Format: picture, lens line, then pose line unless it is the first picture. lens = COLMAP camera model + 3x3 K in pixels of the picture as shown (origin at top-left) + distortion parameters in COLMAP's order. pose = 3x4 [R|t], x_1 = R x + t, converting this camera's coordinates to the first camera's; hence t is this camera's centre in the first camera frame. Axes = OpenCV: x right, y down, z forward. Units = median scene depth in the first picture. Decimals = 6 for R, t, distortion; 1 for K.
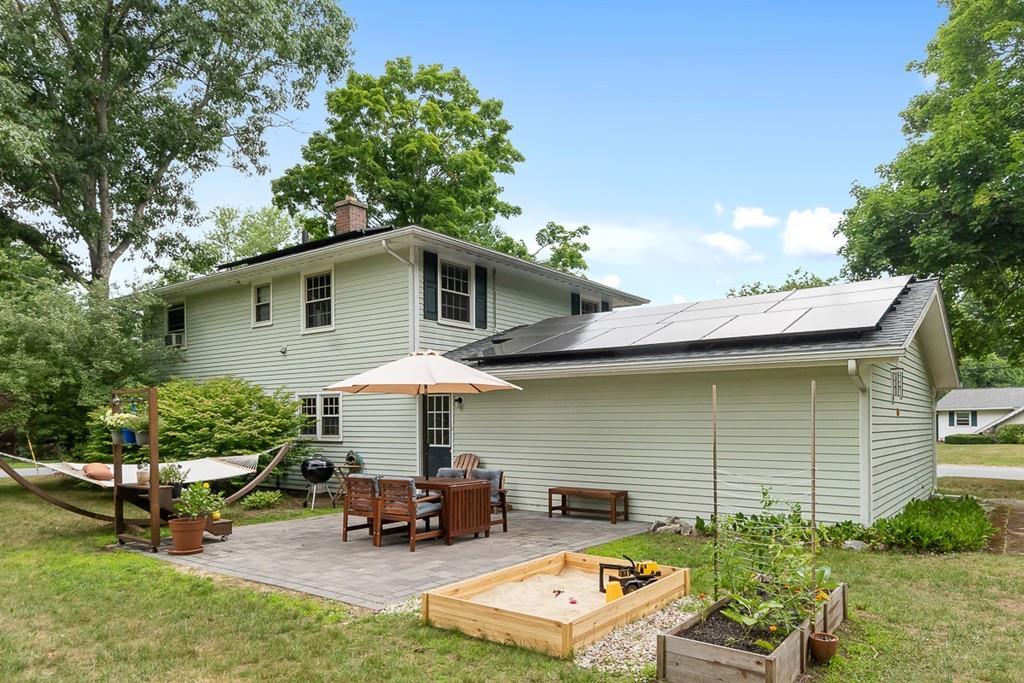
lens RADIAL K [[681.1, 0, 512.8], [0, 681.1, 431.4], [0, 0, 1]] dist [-0.007674, -0.000570]
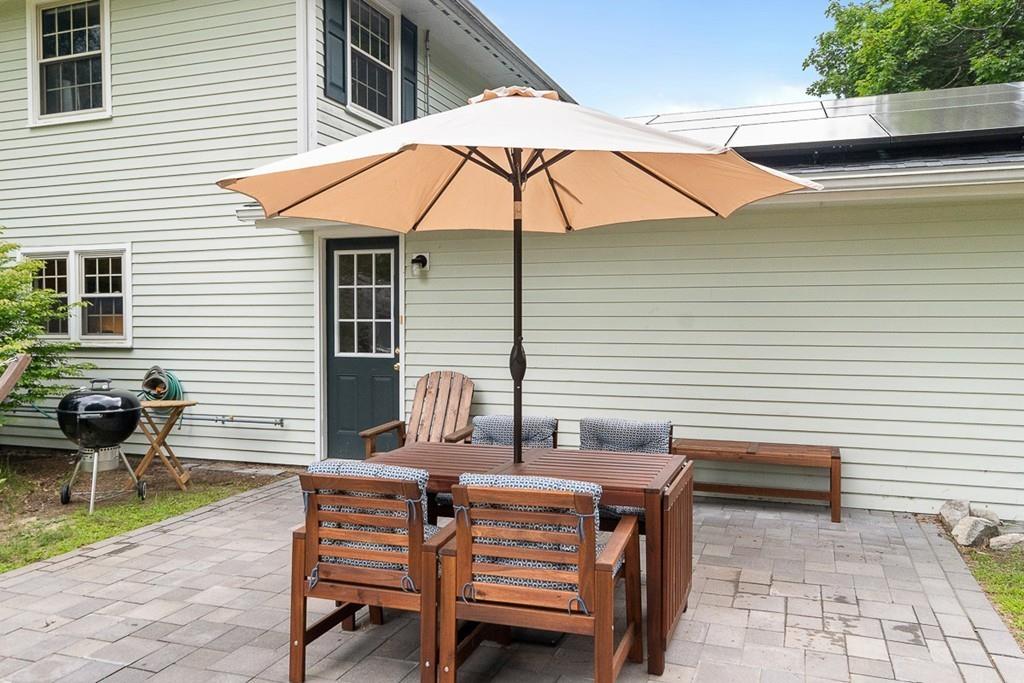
lens RADIAL K [[786.3, 0, 512.0], [0, 786.3, 341.5], [0, 0, 1]] dist [0.003699, -0.000841]
pose [[0.957101, -0.008585, 0.289627, -0.161807], [0.003303, 0.999819, 0.018720, 0.000803], [-0.289736, -0.016960, 0.956956, 0.401398]]
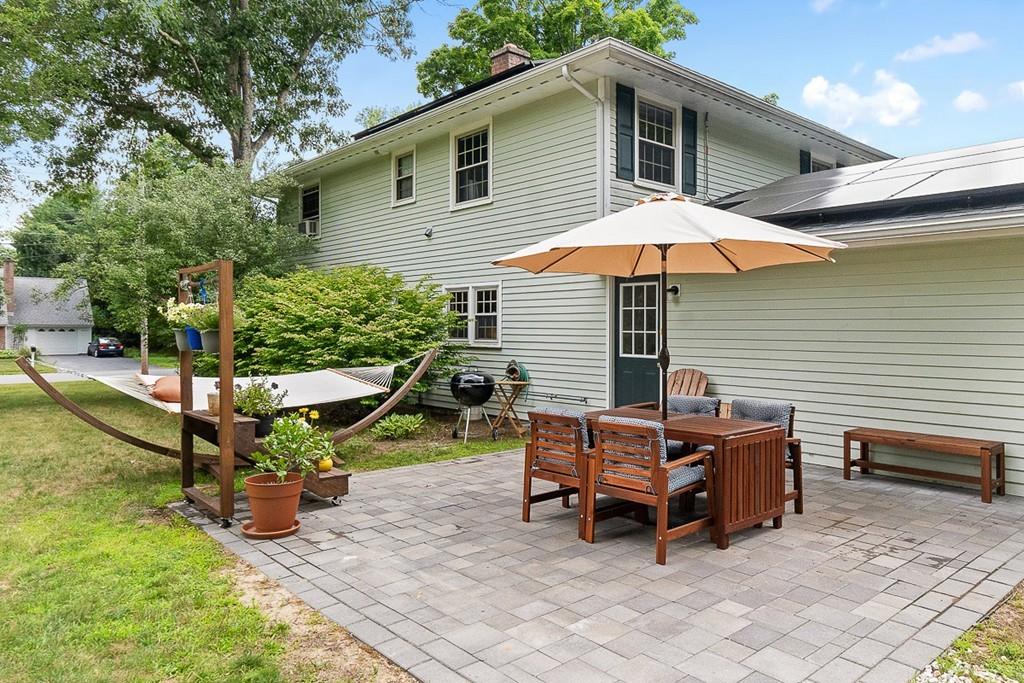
lens RADIAL K [[682.0, 0, 510.1], [0, 682.0, 335.9], [0, 0, 1]] dist [0.004892, -0.000017]
pose [[0.979182, 0.009009, -0.202785, -0.090400], [-0.009092, 0.999959, 0.000522, 0.001065], [0.202781, 0.001332, 0.979223, 0.266860]]
